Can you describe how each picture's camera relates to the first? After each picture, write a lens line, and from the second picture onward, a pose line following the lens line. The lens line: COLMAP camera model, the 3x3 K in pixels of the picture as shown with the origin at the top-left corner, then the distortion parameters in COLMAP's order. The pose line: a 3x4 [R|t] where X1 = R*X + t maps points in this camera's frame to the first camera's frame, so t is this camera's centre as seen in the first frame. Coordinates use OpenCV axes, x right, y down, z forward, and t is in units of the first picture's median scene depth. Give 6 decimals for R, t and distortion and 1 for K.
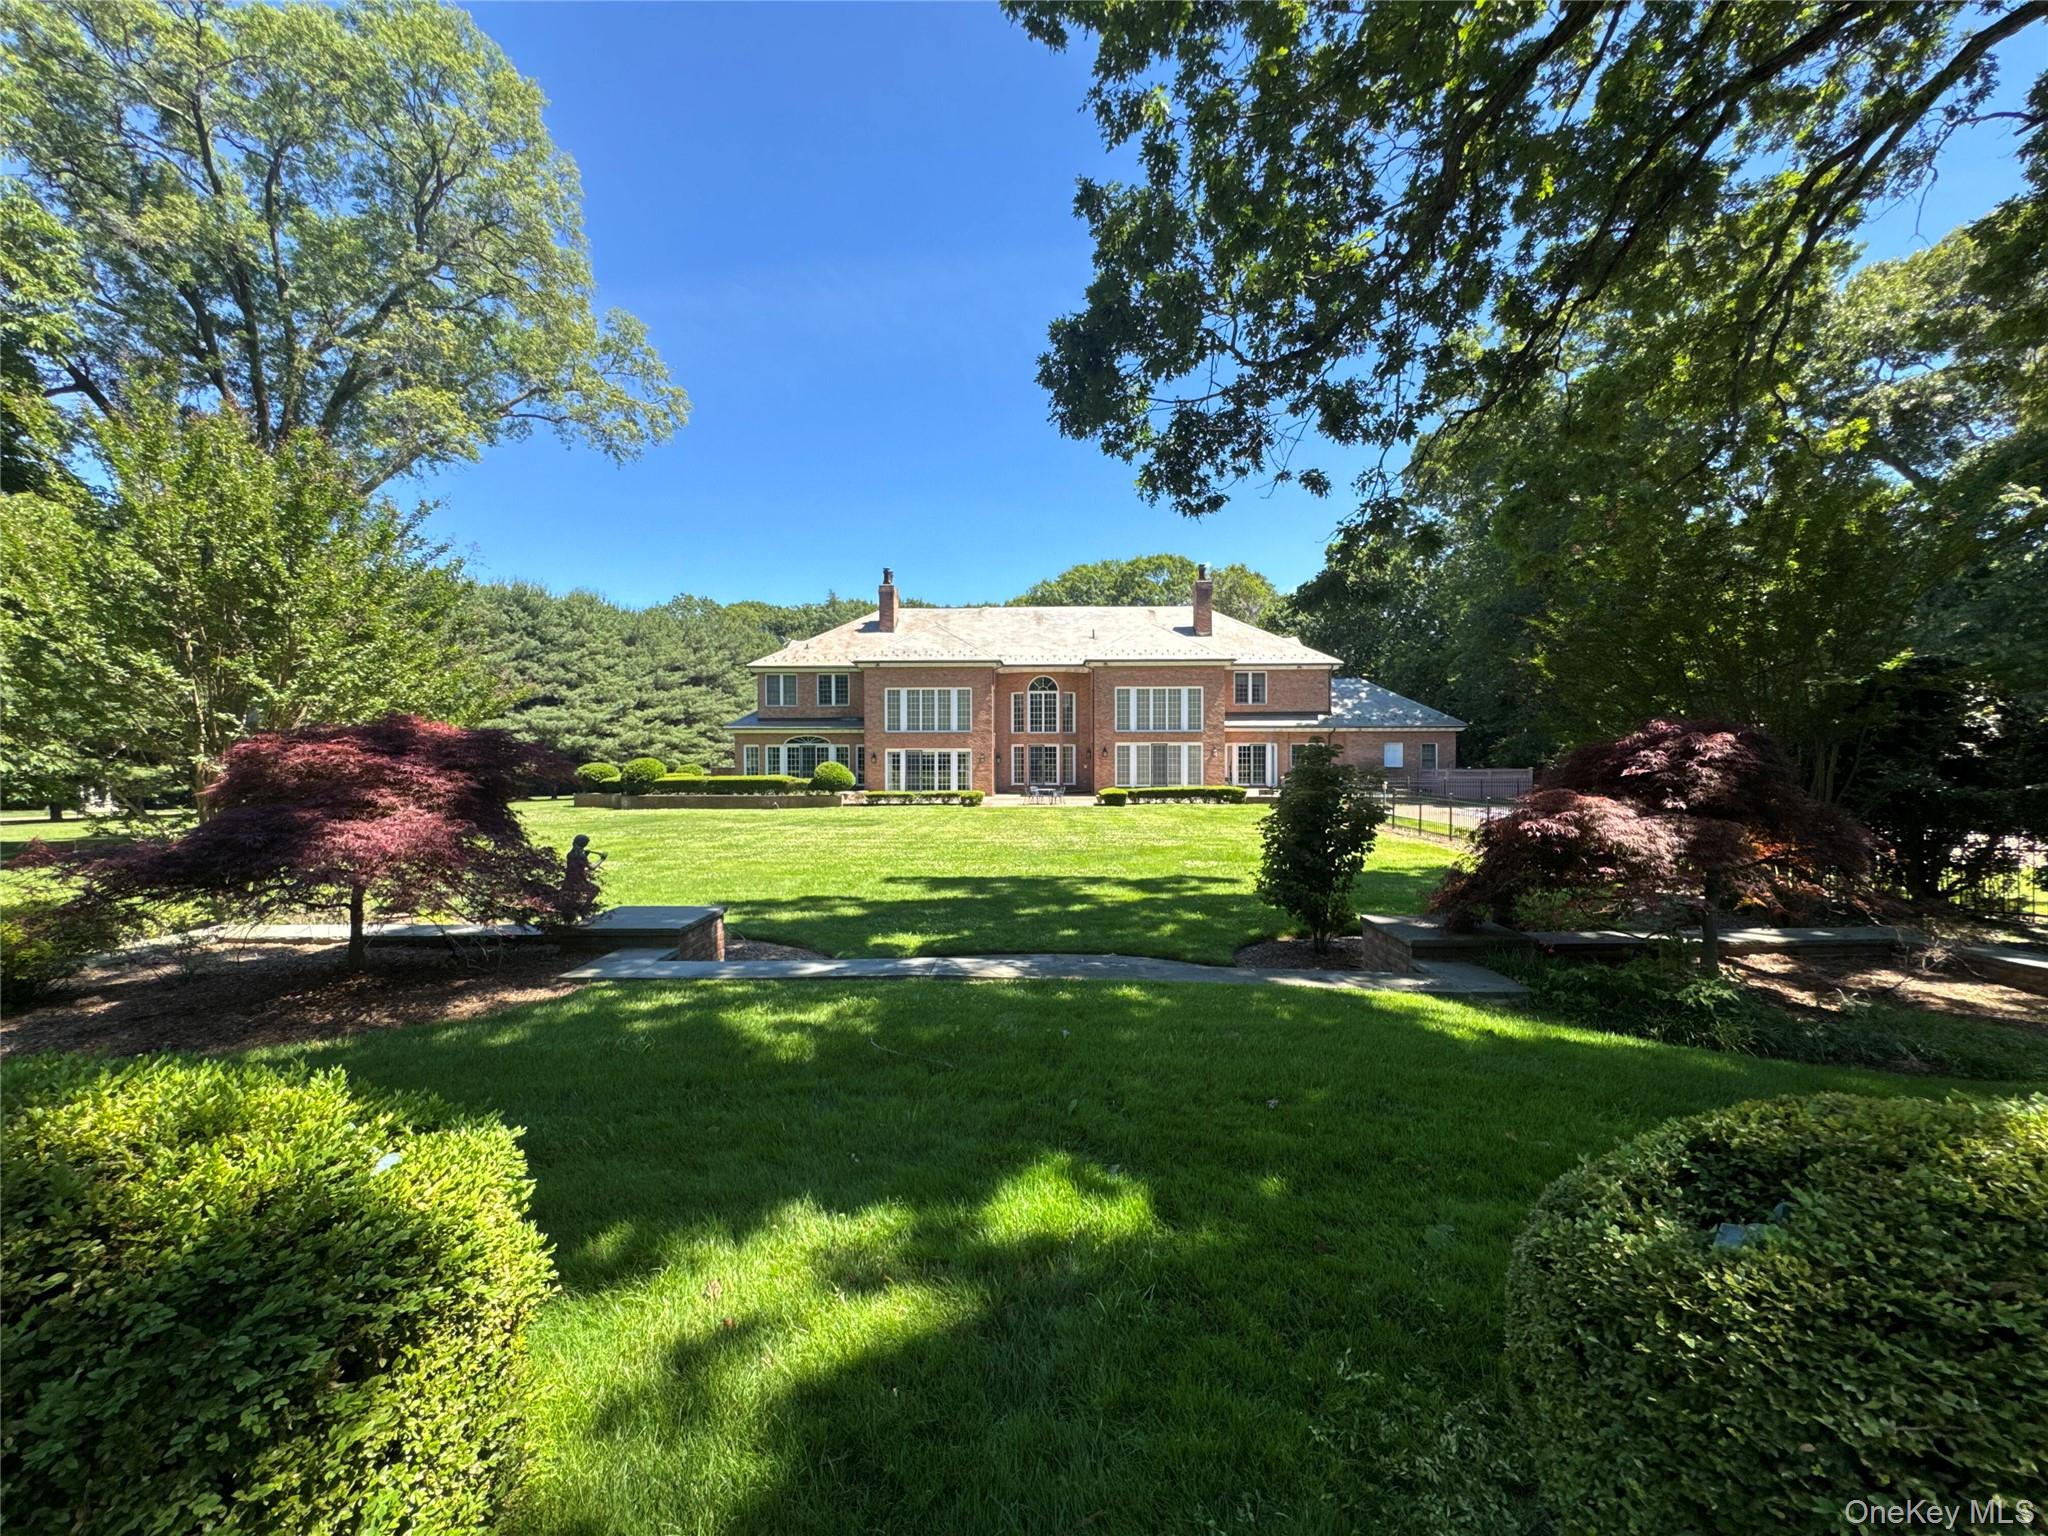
lens RADIAL K [[814.2, 0, 1024.0], [0, 814.2, 768.0], [0, 0, 1]] dist [-0.000035, -0.000071]
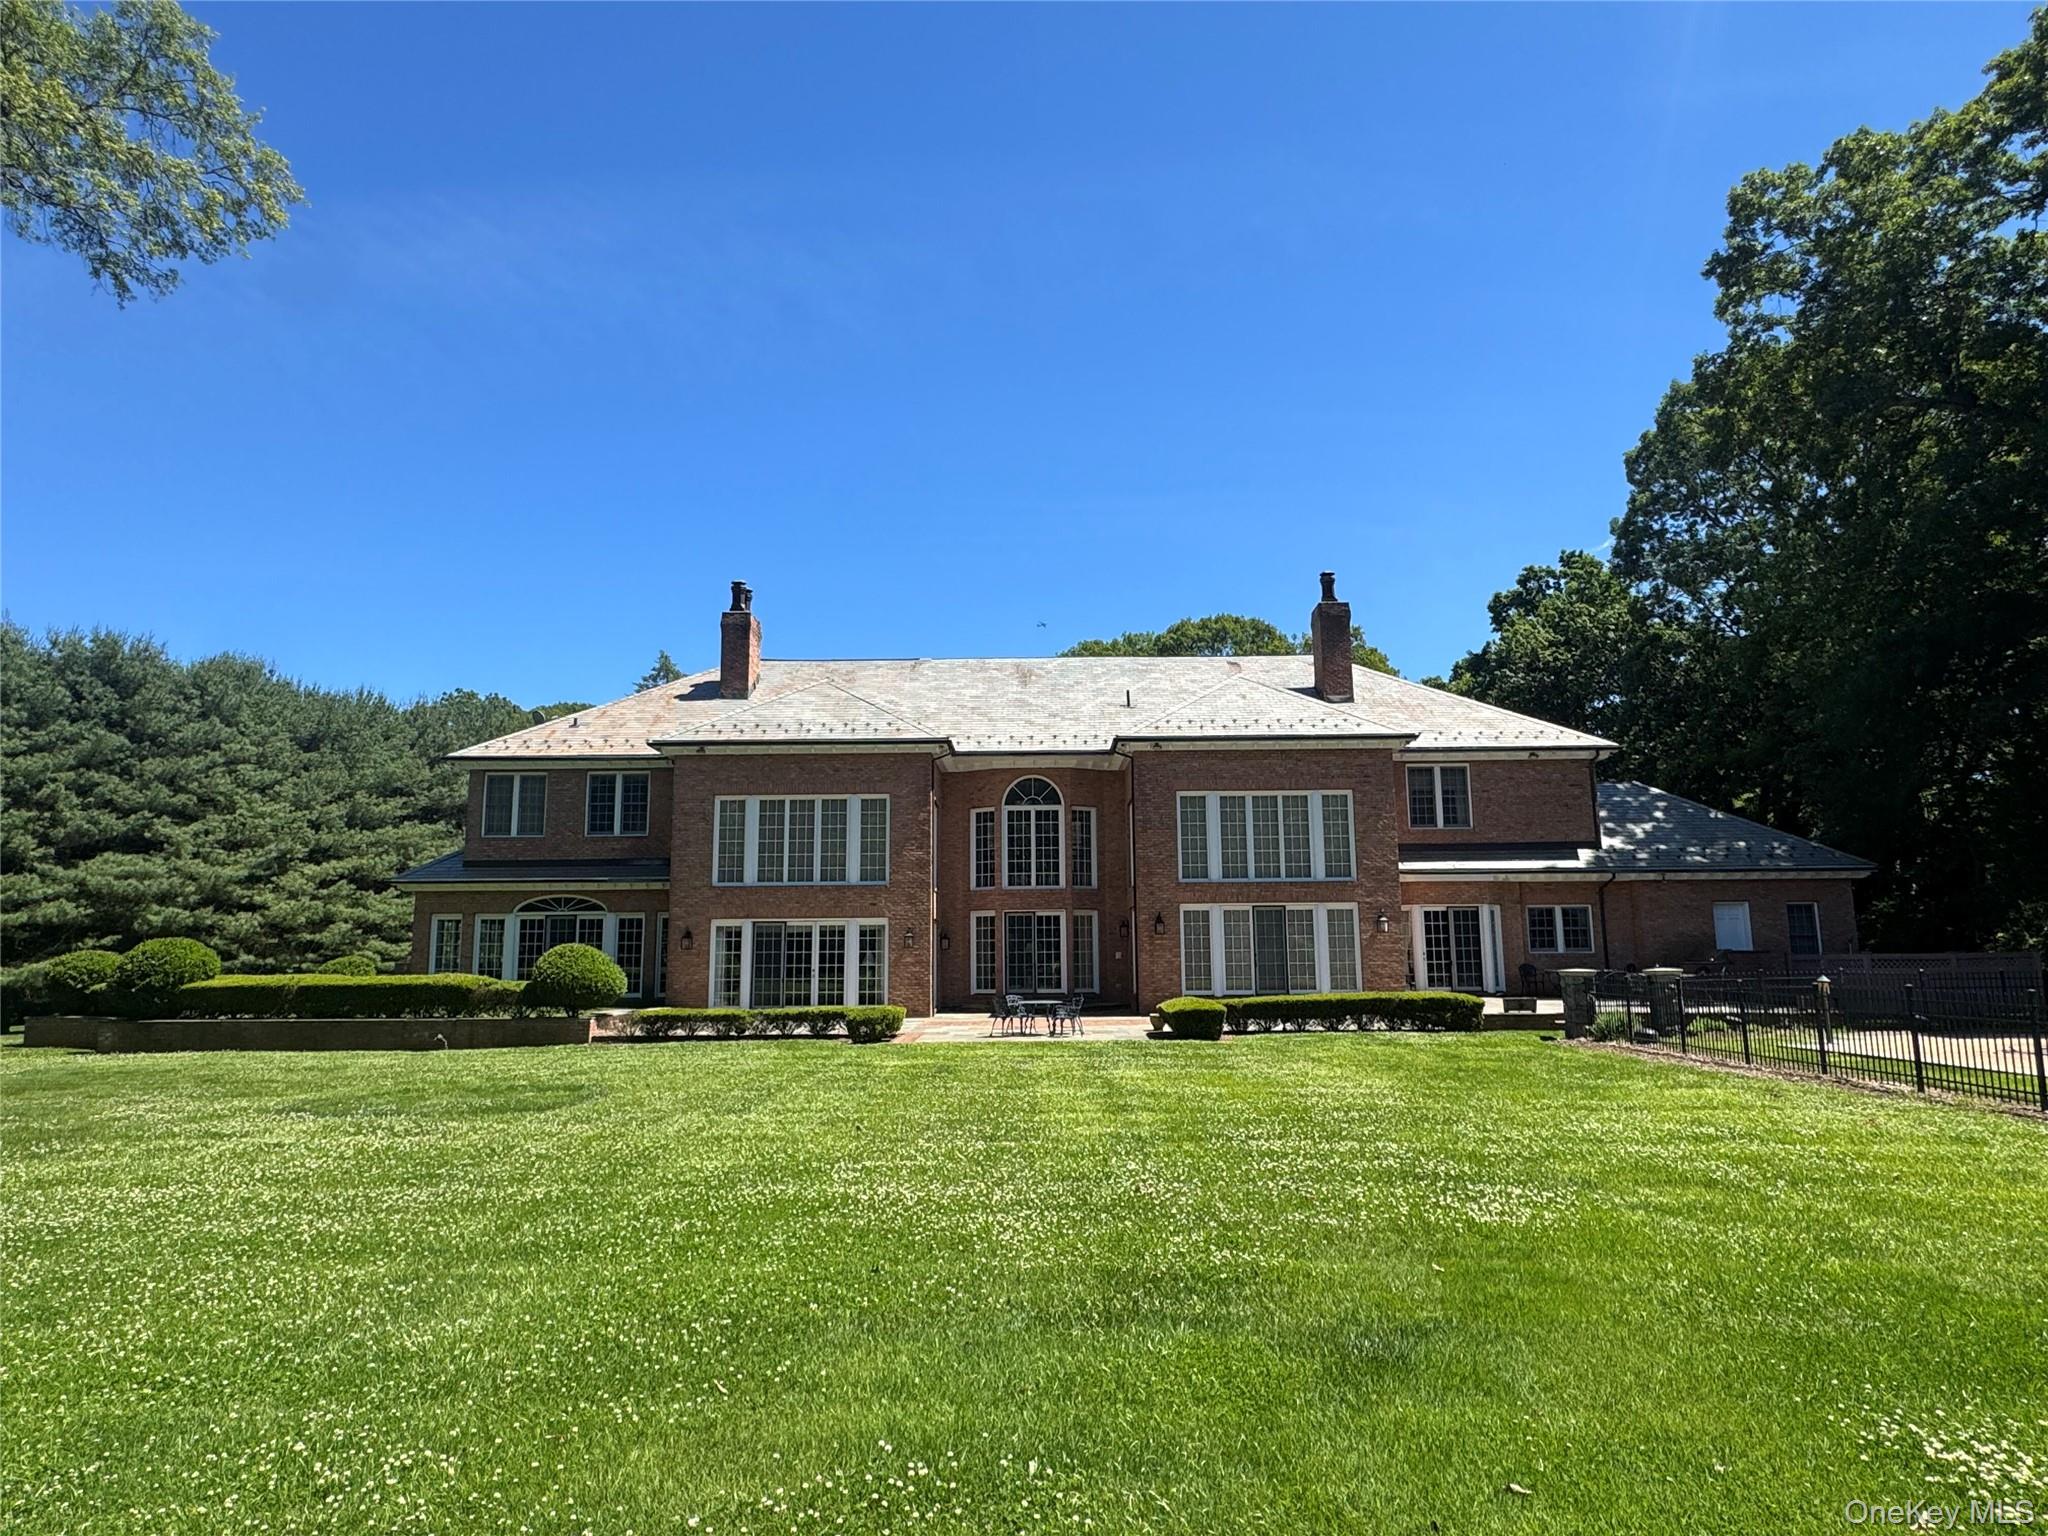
lens RADIAL K [[1196.1, 0, 1024.0], [0, 1196.1, 768.0], [0, 0, 1]] dist [-0.000688, -0.000019]
pose [[0.999881, -0.003564, 0.014977, 0.006816], [0.006020, 0.985890, -0.167286, 0.007526], [-0.014170, 0.167356, 0.985795, 0.259960]]
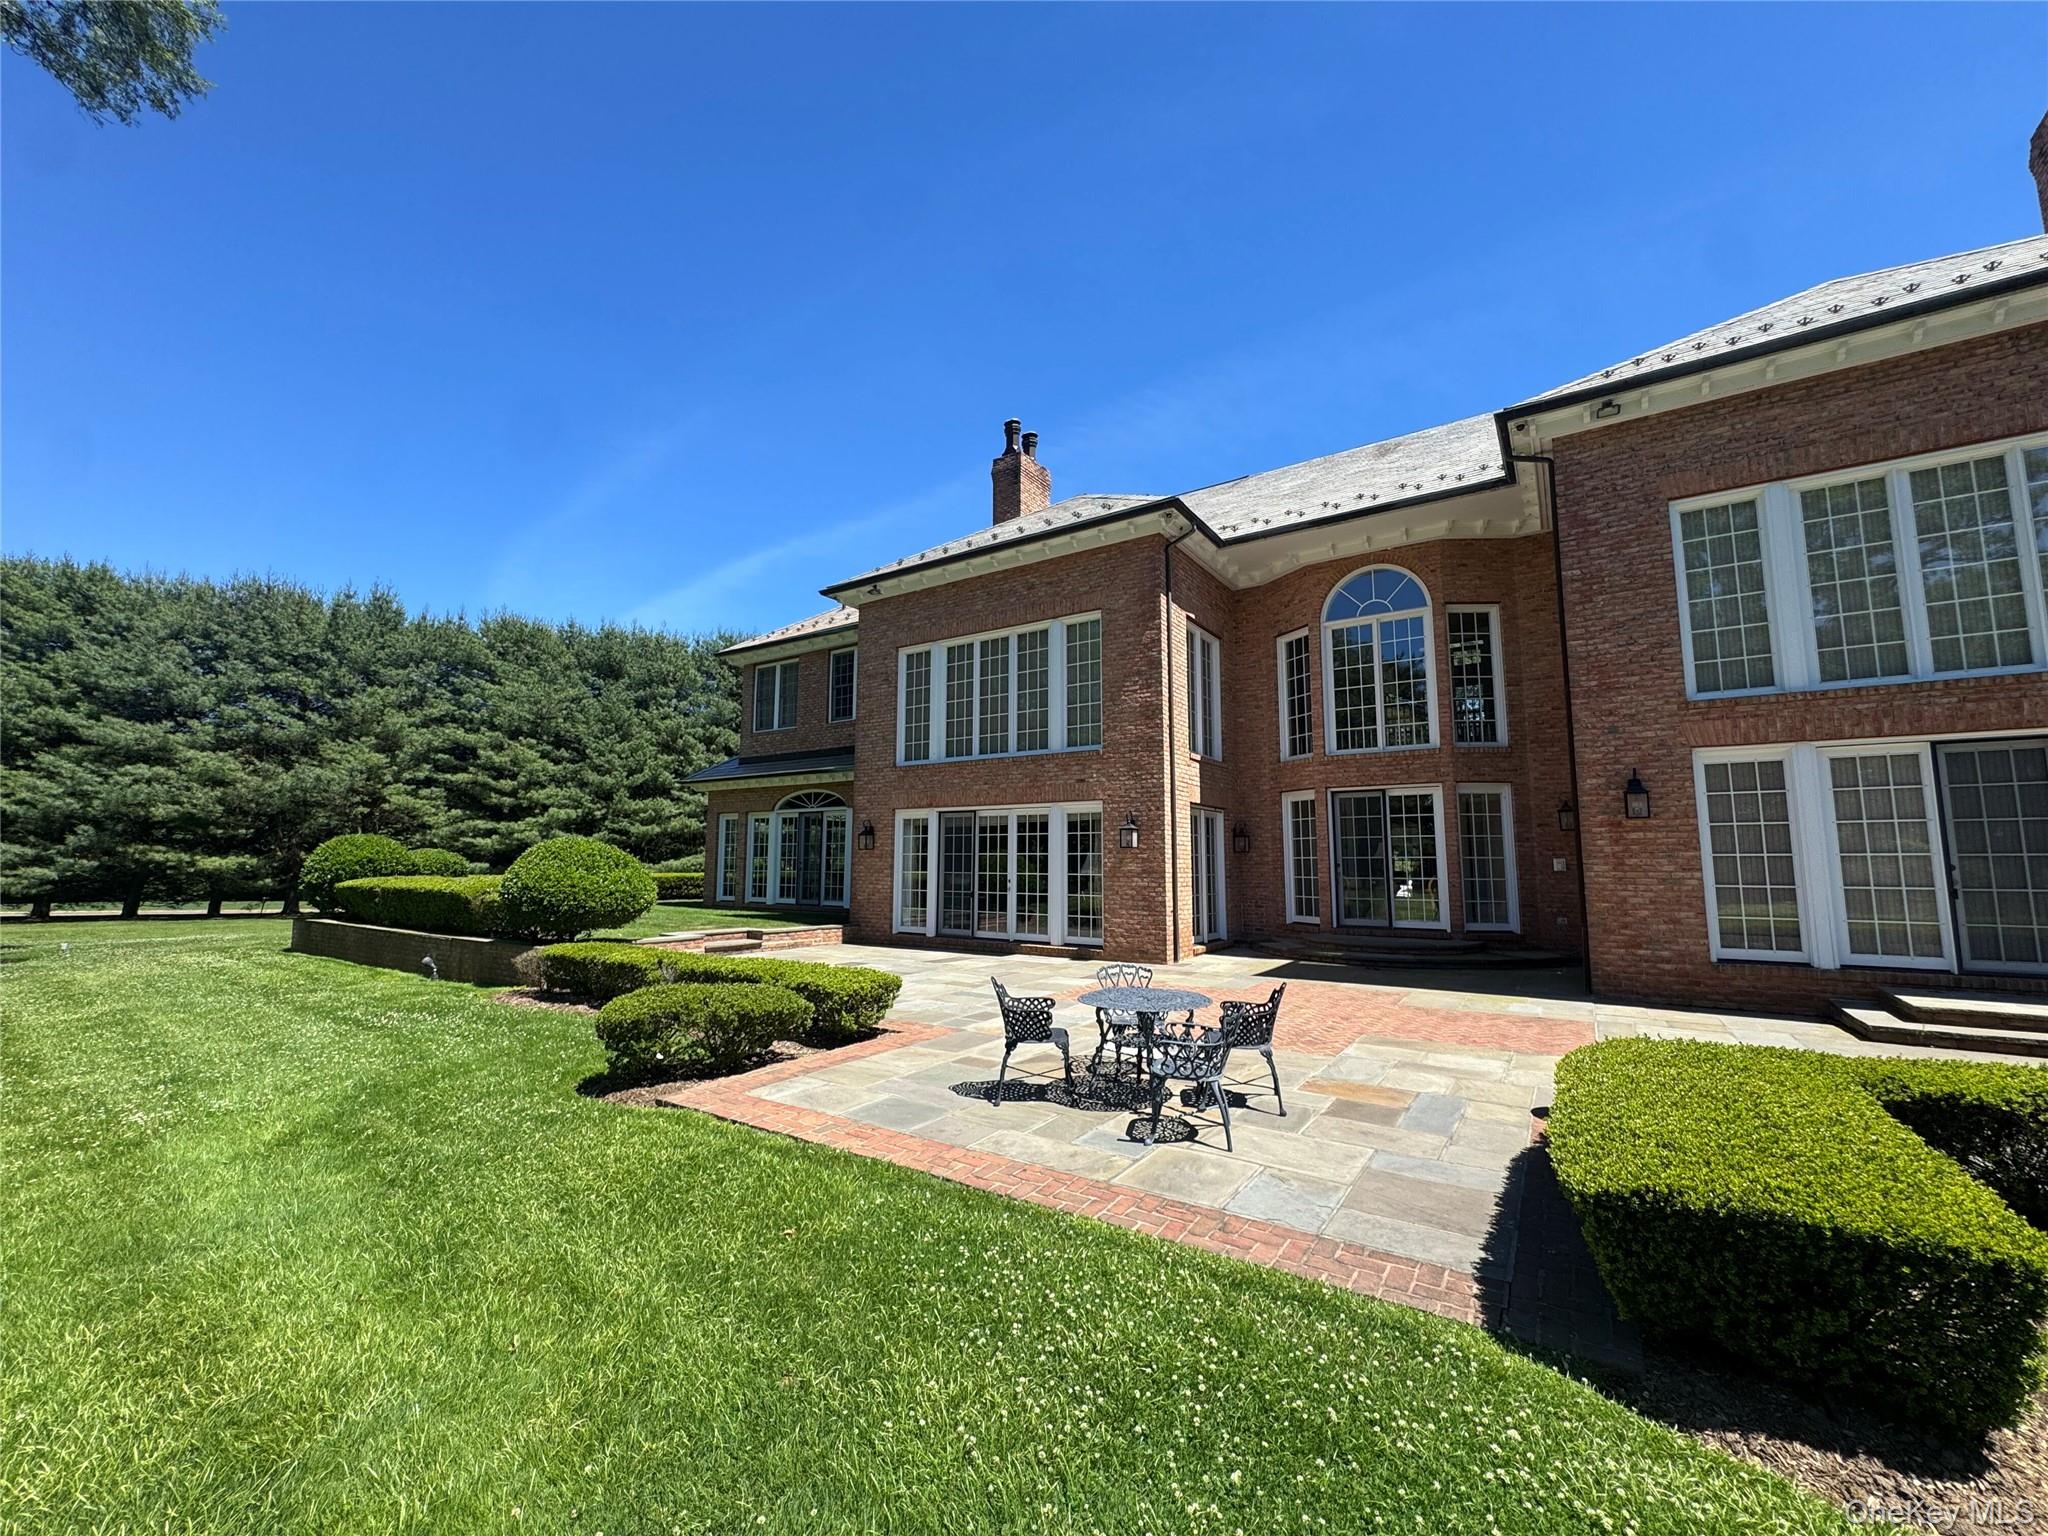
lens RADIAL K [[814.2, 0, 1024.0], [0, 814.2, 768.0], [0, 0, 1]] dist [-0.000035, -0.000071]
pose [[0.844238, -0.056609, -0.532971, 0.072992], [-0.012306, 0.992097, -0.124867, 0.002471], [0.535827, 0.111976, 0.836869, 0.686383]]
